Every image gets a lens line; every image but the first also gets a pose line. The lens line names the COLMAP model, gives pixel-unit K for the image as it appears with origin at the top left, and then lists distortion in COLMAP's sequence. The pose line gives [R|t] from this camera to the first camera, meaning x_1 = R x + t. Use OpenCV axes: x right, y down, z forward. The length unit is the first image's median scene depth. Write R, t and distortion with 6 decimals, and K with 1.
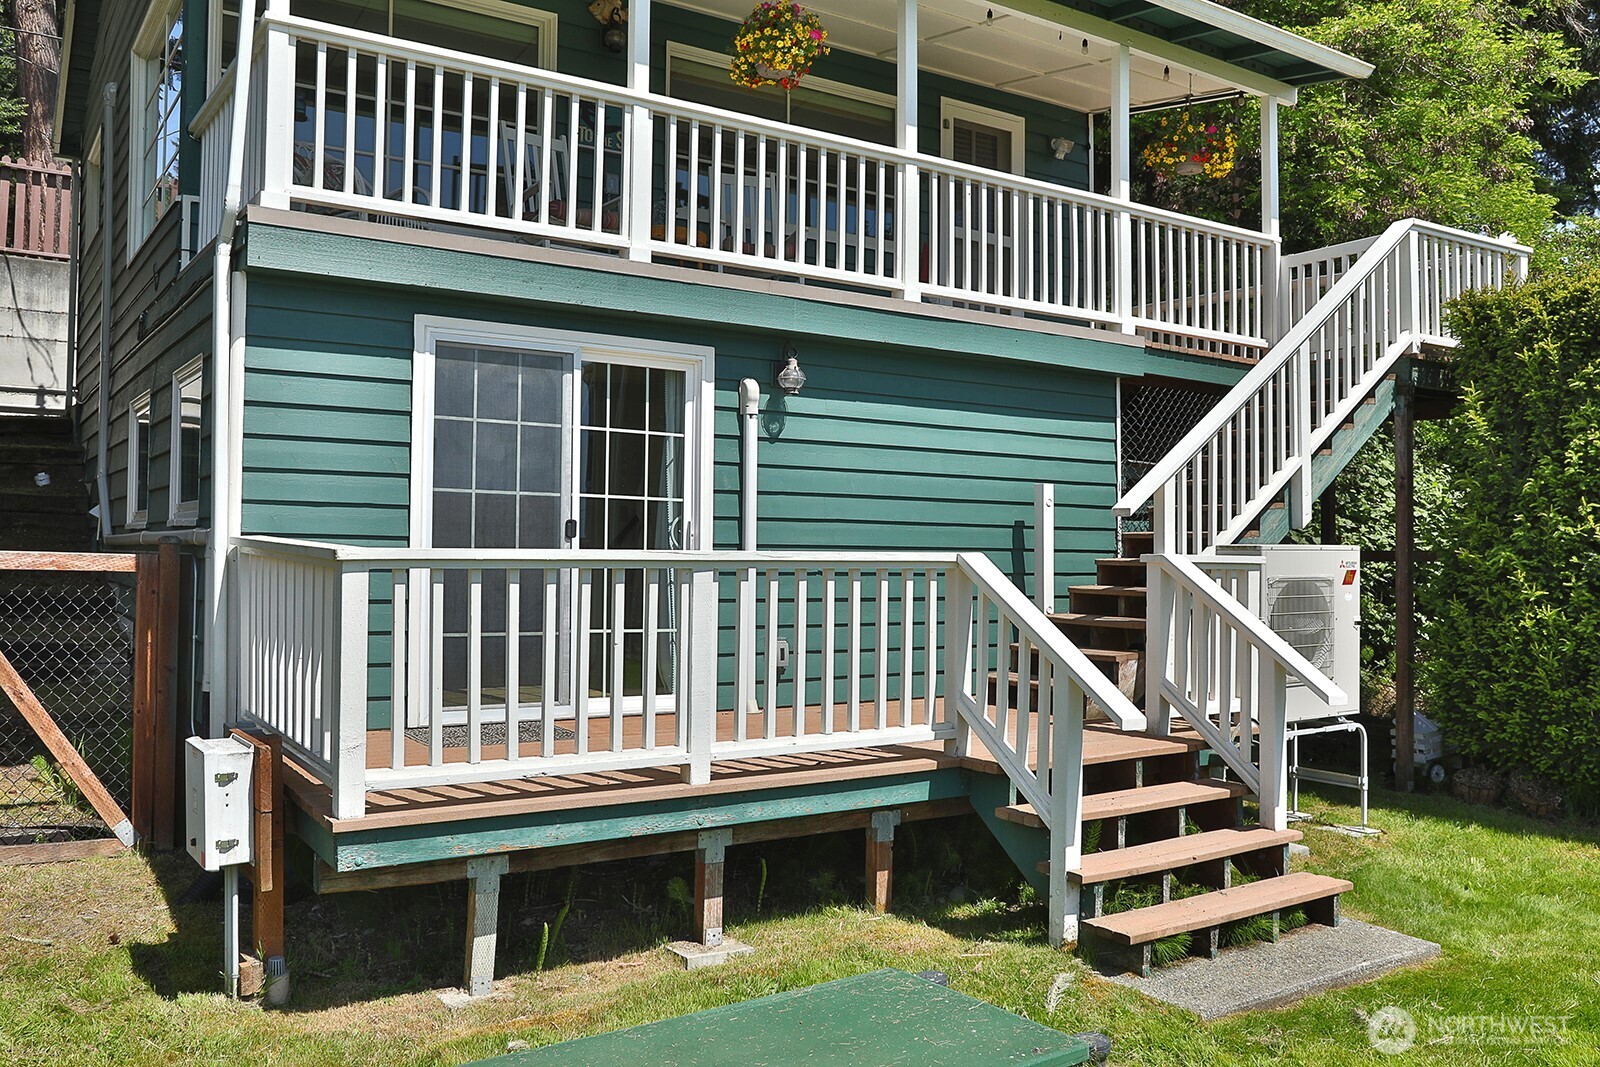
lens RADIAL K [[1341.5, 0, 799.0], [0, 1341.5, 535.4], [0, 0, 1]] dist [-0.058312, -0.002556]
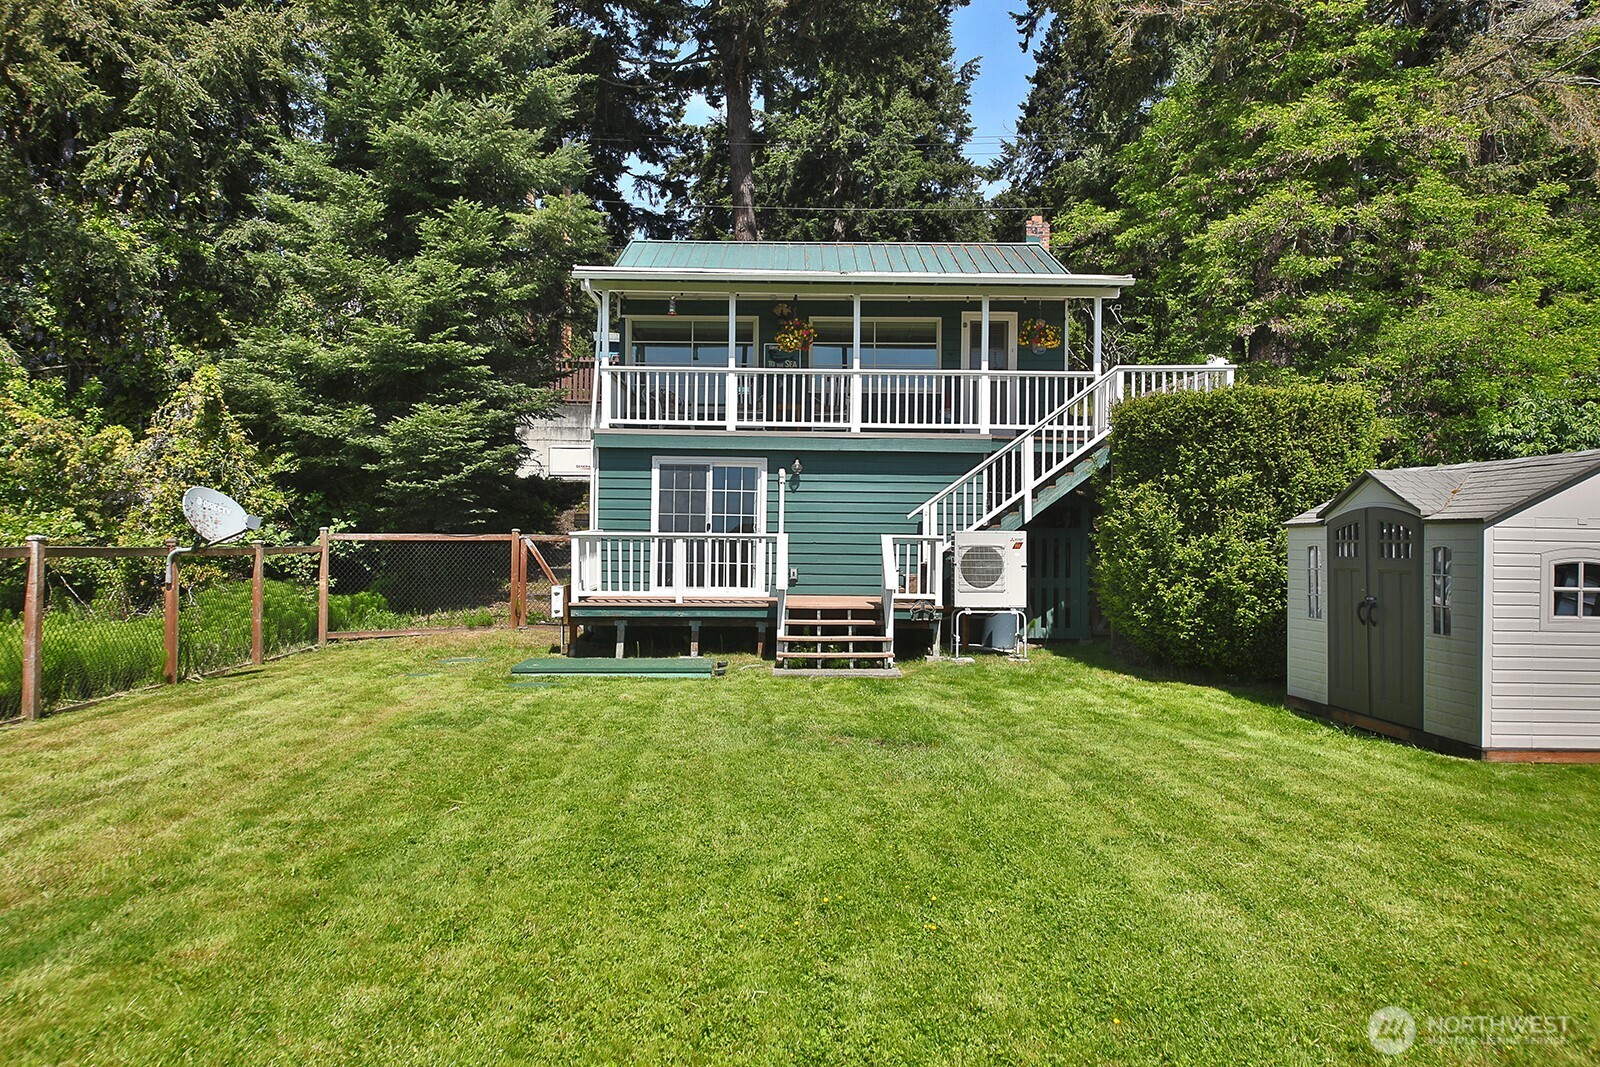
lens RADIAL K [[1090.1, 0, 800.6], [0, 1090.1, 533.2], [0, 0, 1]] dist [0.003422, 0.000201]
pose [[0.837921, -0.004277, -0.545775, 1.193623], [0.005168, 0.999987, 0.000098, 0.009426], [0.545768, -0.002903, 0.837932, -0.791273]]
